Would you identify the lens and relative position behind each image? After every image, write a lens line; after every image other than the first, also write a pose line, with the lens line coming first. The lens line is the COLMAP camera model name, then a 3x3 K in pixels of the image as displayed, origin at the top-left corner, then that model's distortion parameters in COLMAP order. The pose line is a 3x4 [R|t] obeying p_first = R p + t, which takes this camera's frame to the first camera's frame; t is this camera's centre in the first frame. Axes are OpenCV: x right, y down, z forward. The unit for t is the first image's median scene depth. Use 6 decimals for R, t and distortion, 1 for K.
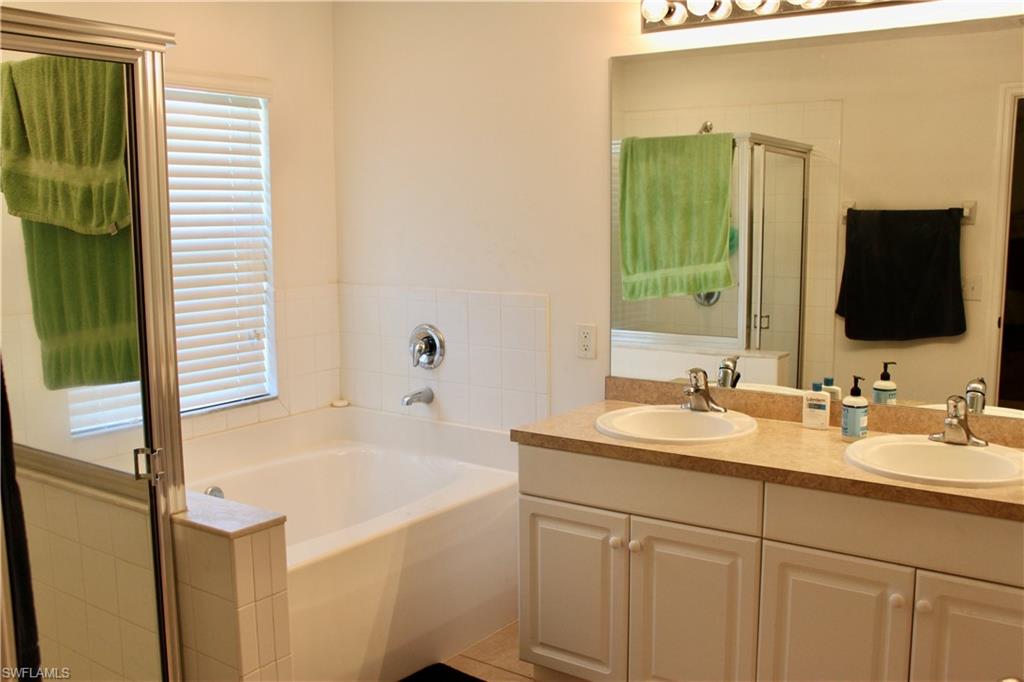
lens RADIAL K [[969.1, 0, 508.7], [0, 969.1, 353.0], [0, 0, 1]] dist [-0.145730, 0.181846]
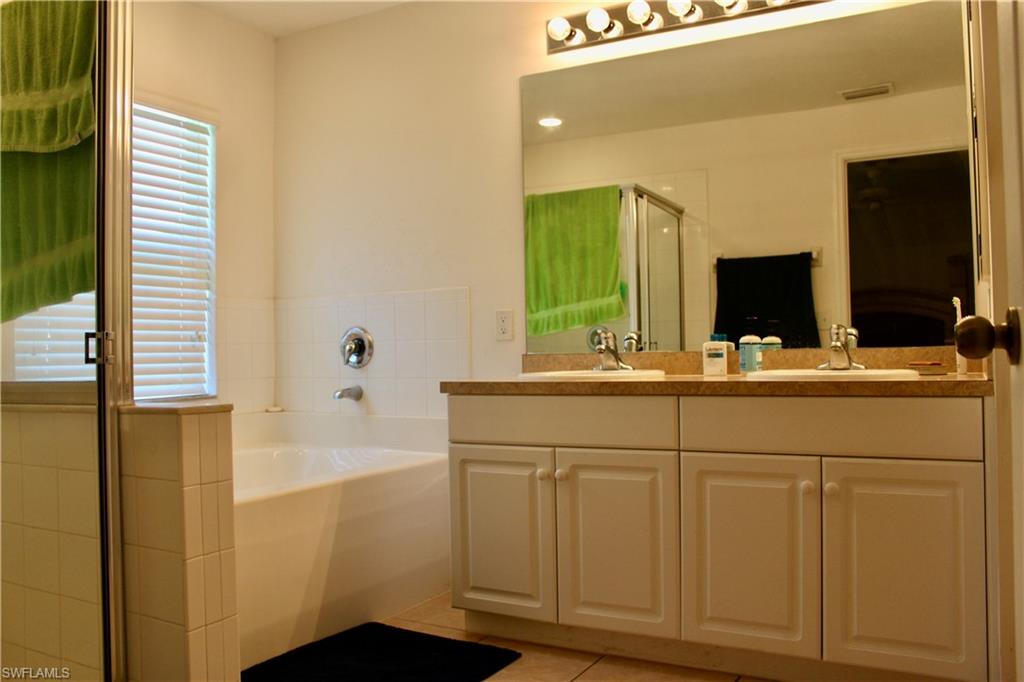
lens RADIAL K [[849.8, 0, 510.5], [0, 849.8, 336.6], [0, 0, 1]] dist [-0.172528, 0.160956]
pose [[0.993391, -0.008310, 0.114479, -0.027197], [0.025656, 0.988217, -0.150897, 0.169695], [-0.111876, 0.152837, 0.981898, 0.054971]]
